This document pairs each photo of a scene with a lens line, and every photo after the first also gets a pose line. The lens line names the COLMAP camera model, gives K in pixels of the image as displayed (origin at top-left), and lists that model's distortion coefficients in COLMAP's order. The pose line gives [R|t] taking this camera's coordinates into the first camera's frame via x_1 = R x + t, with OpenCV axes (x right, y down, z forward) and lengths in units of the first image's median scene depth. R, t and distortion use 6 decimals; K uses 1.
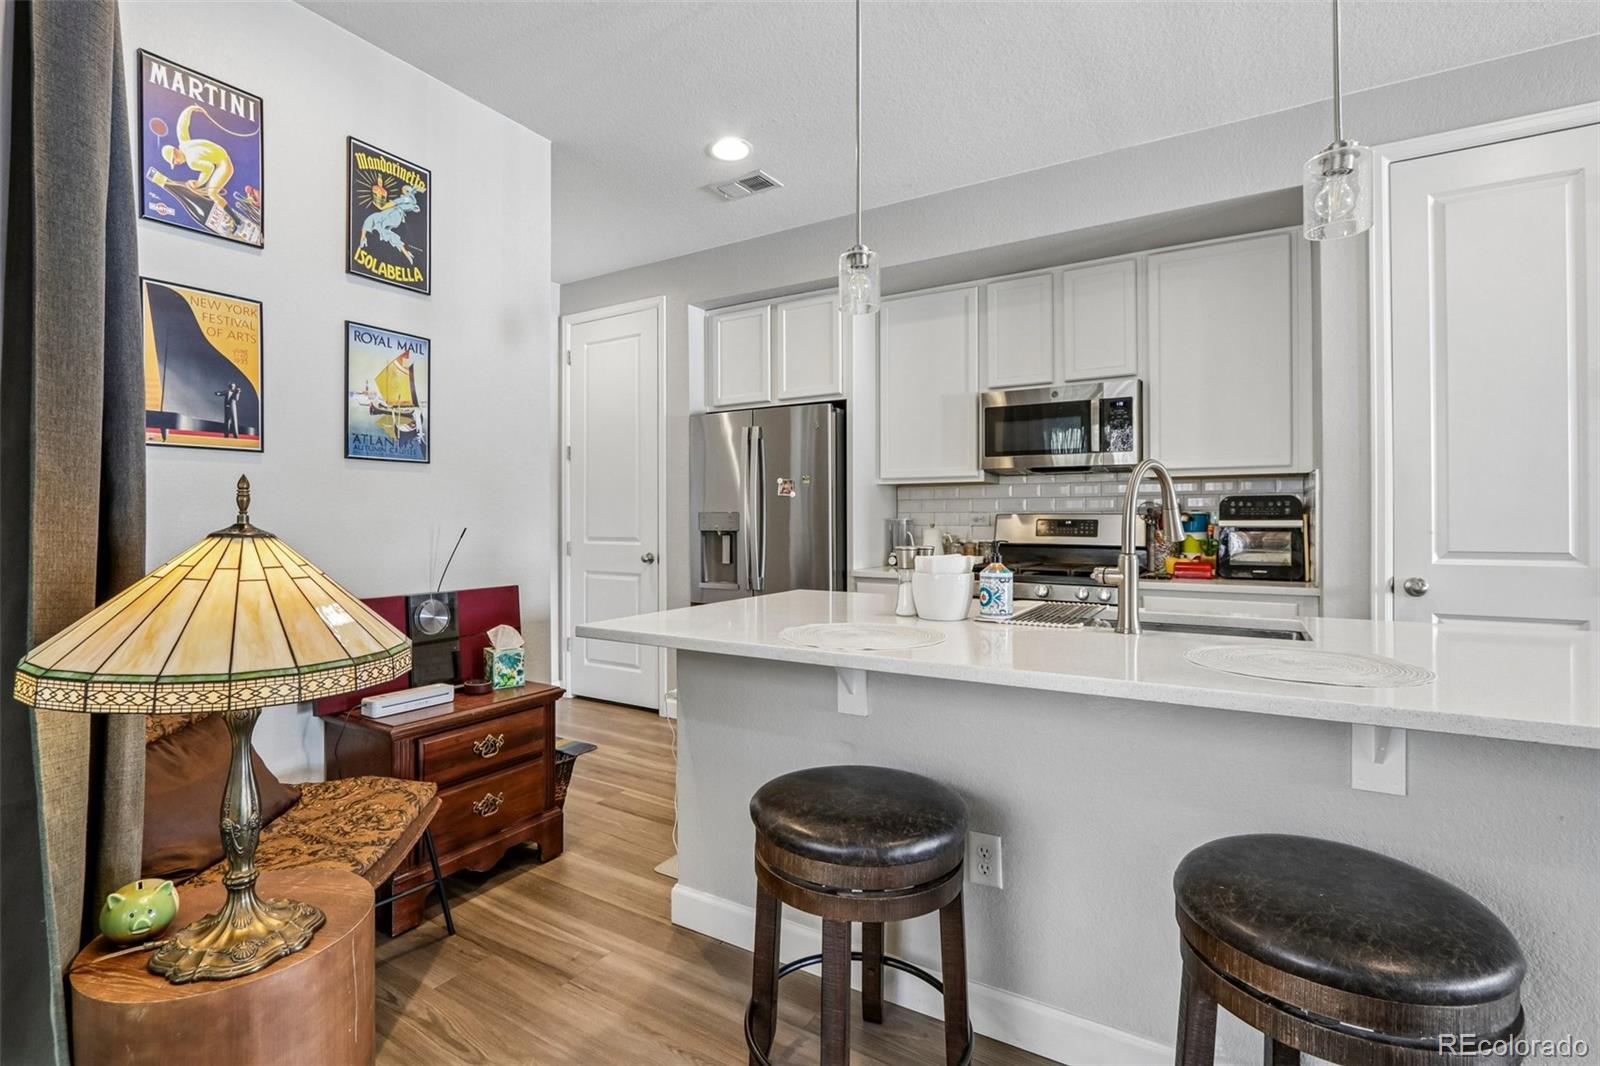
lens RADIAL K [[736.6, 0, 782.1], [0, 736.6, 518.4], [0, 0, 1]] dist [-0.017954, 0.002830]
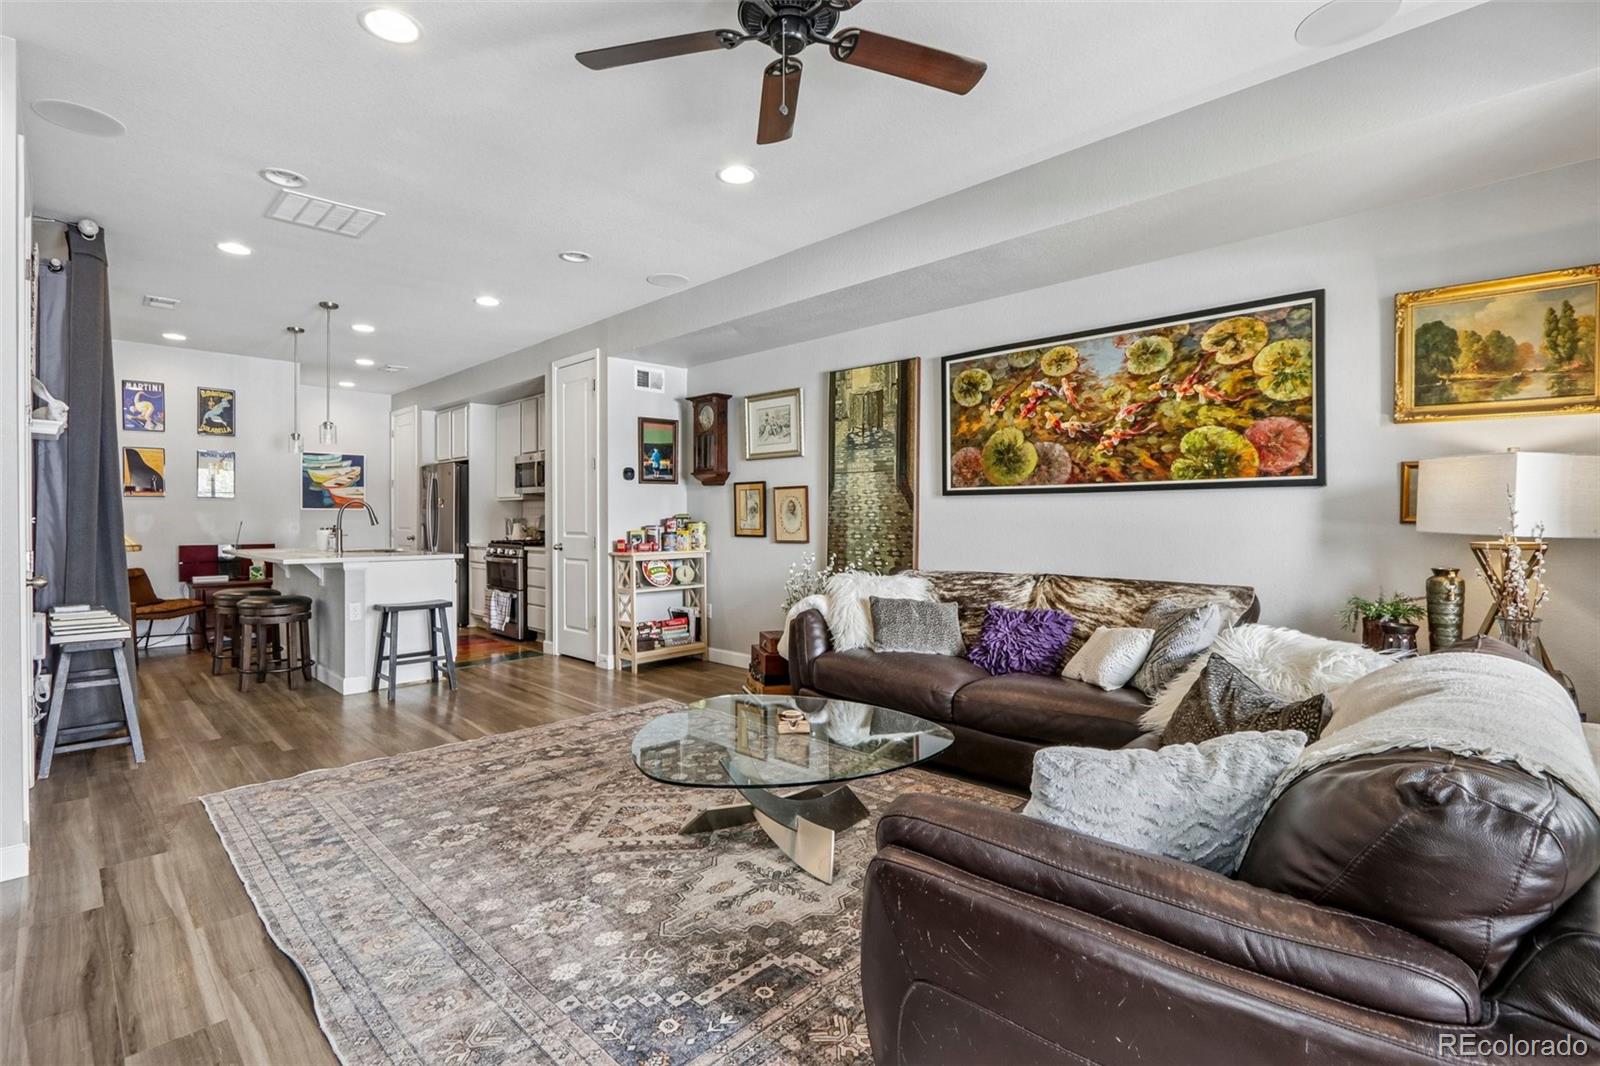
lens RADIAL K [[736.6, 0, 785.3], [0, 736.6, 522.4], [0, 0, 1]] dist [-0.017954, 0.002830]
pose [[0.974580, 0.002250, -0.224030, 2.165830], [-0.000724, 0.999976, 0.006890, -0.003183], [0.224040, -0.006552, 0.974558, -1.215076]]
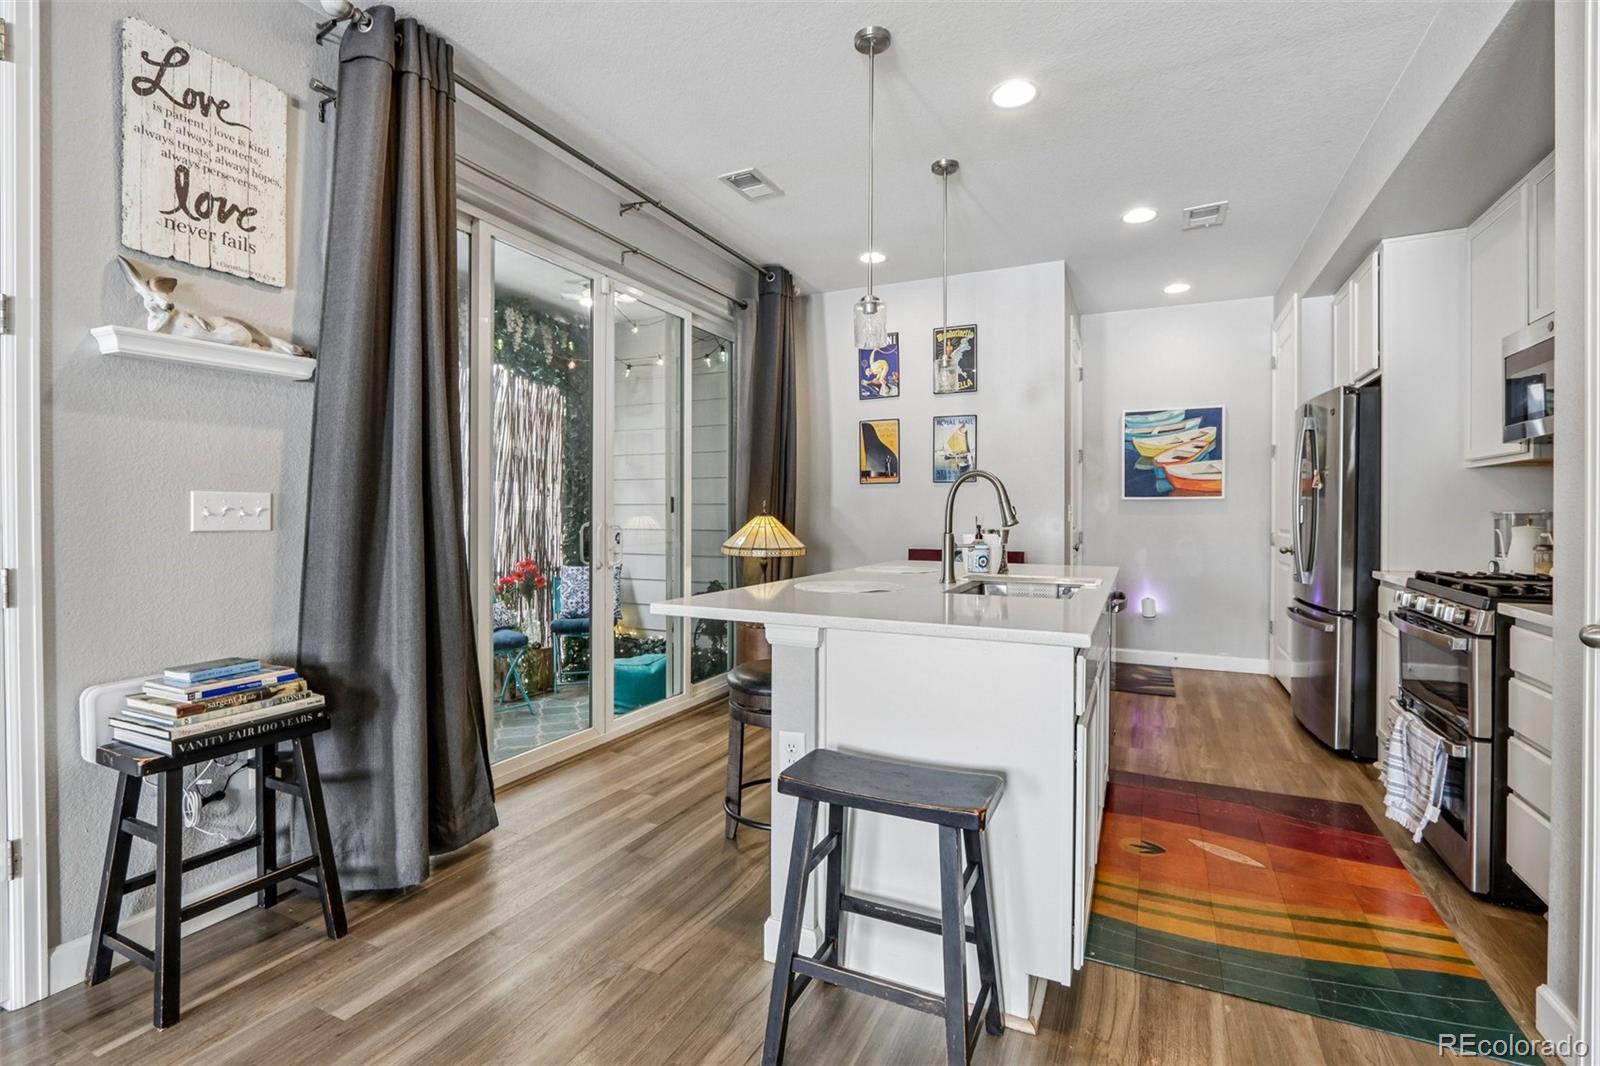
lens RADIAL K [[736.6, 0, 783.7], [0, 736.6, 518.0], [0, 0, 1]] dist [-0.017954, 0.002830]
pose [[0.095340, 0.008582, -0.995408, 1.357920], [-0.001693, 0.999963, 0.008459, 0.002767], [0.995443, 0.000879, 0.095351, 0.338021]]
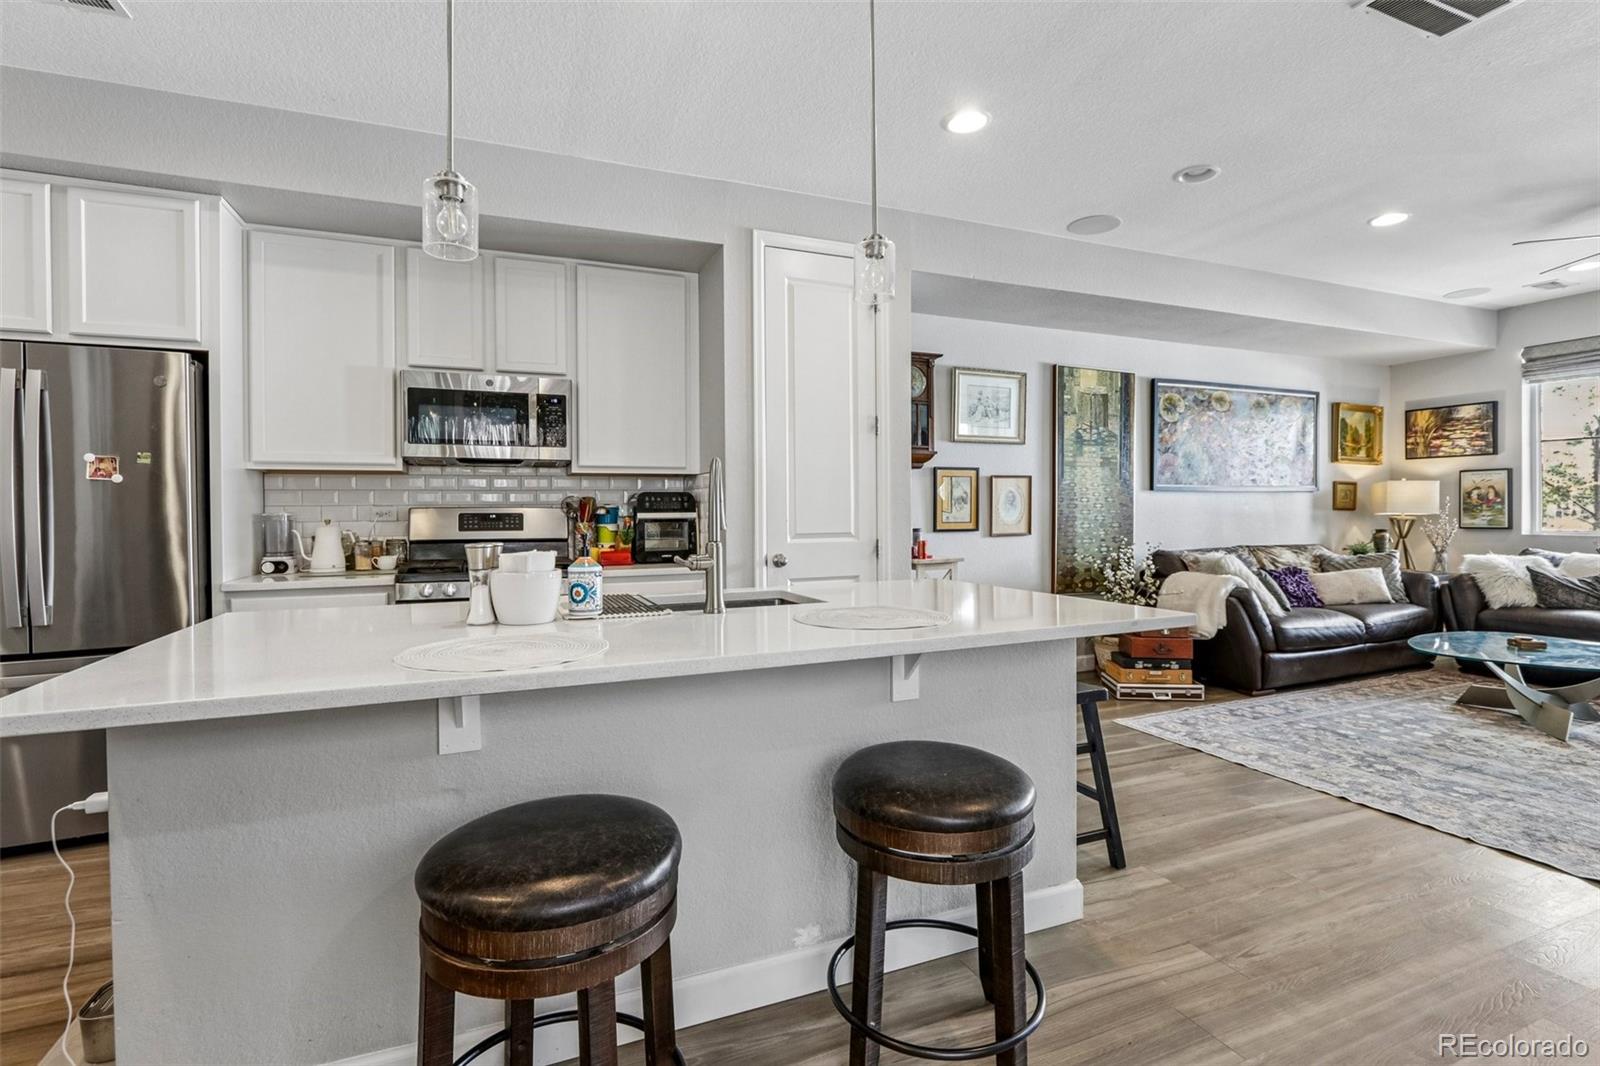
lens RADIAL K [[736.6, 0, 785.7], [0, 736.6, 518.1], [0, 0, 1]] dist [-0.017954, 0.002830]
pose [[0.593333, -0.009853, 0.804897, -0.242383], [0.005469, 0.999951, 0.008209, 0.002805], [-0.804938, -0.000469, 0.593358, 0.168213]]
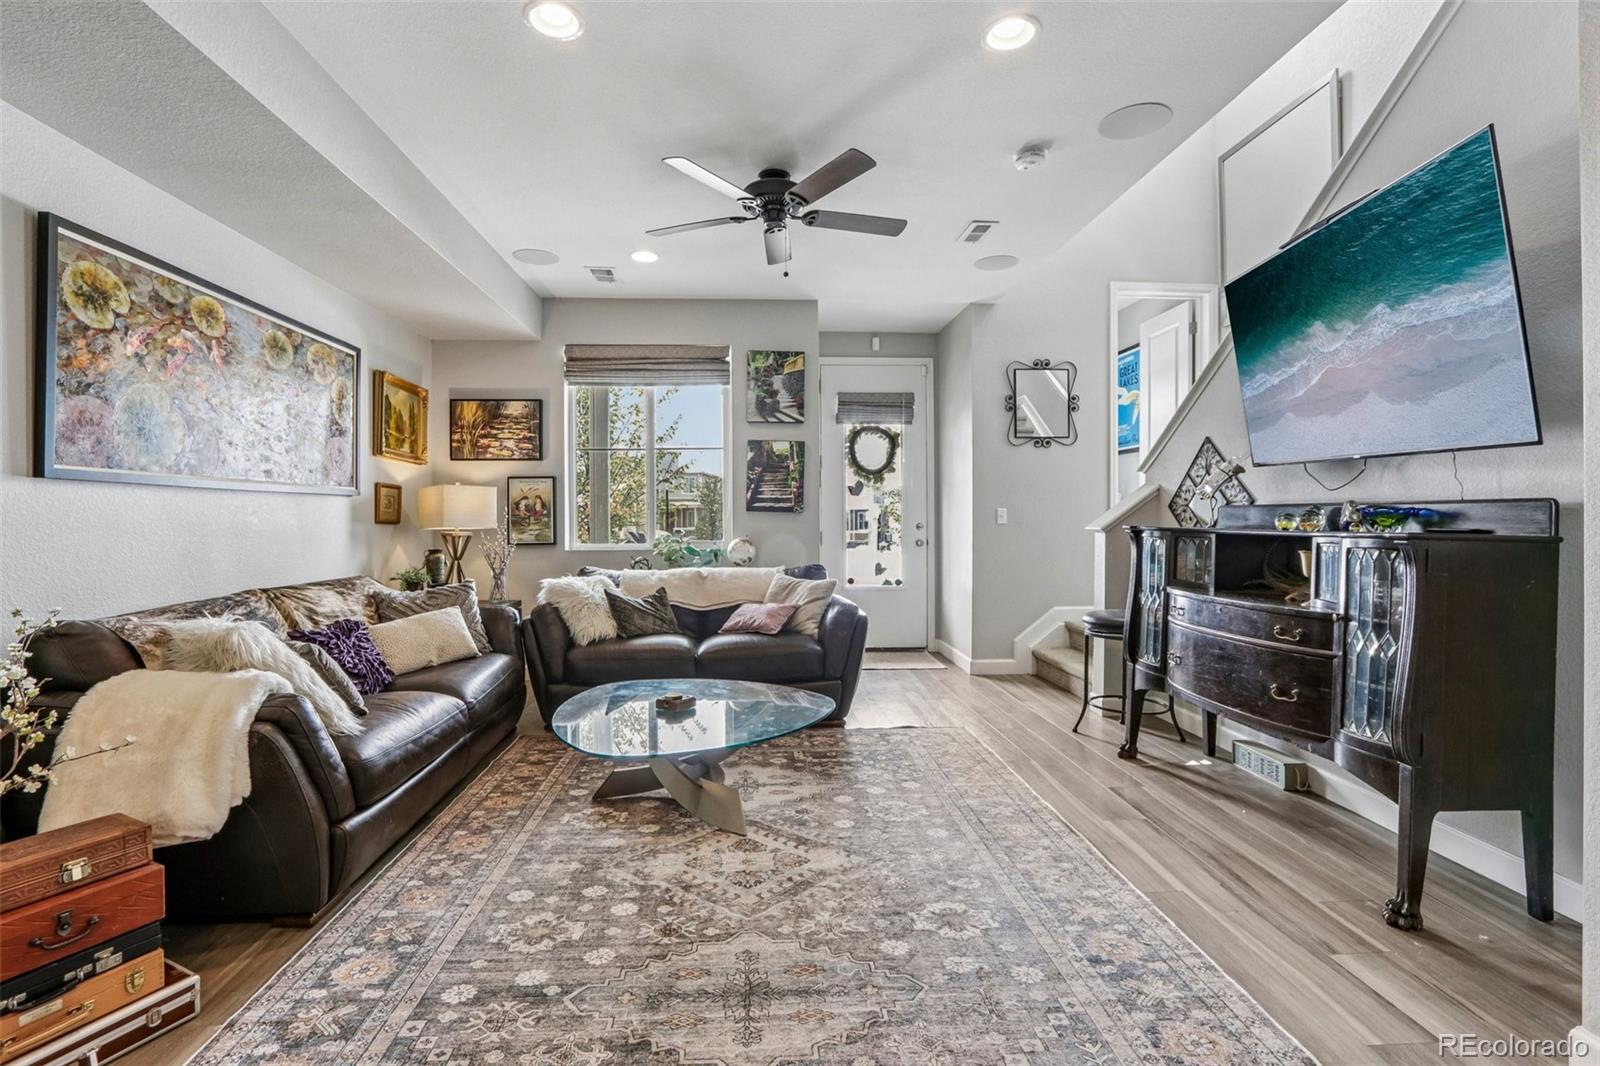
lens RADIAL K [[736.6, 0, 783.2], [0, 736.6, 517.9], [0, 0, 1]] dist [-0.017954, 0.002830]
pose [[-0.568908, 0.005600, 0.822382, 0.881169], [0.005942, 0.999979, -0.002699, 0.002959], [-0.822380, 0.003352, -0.568929, 0.336049]]
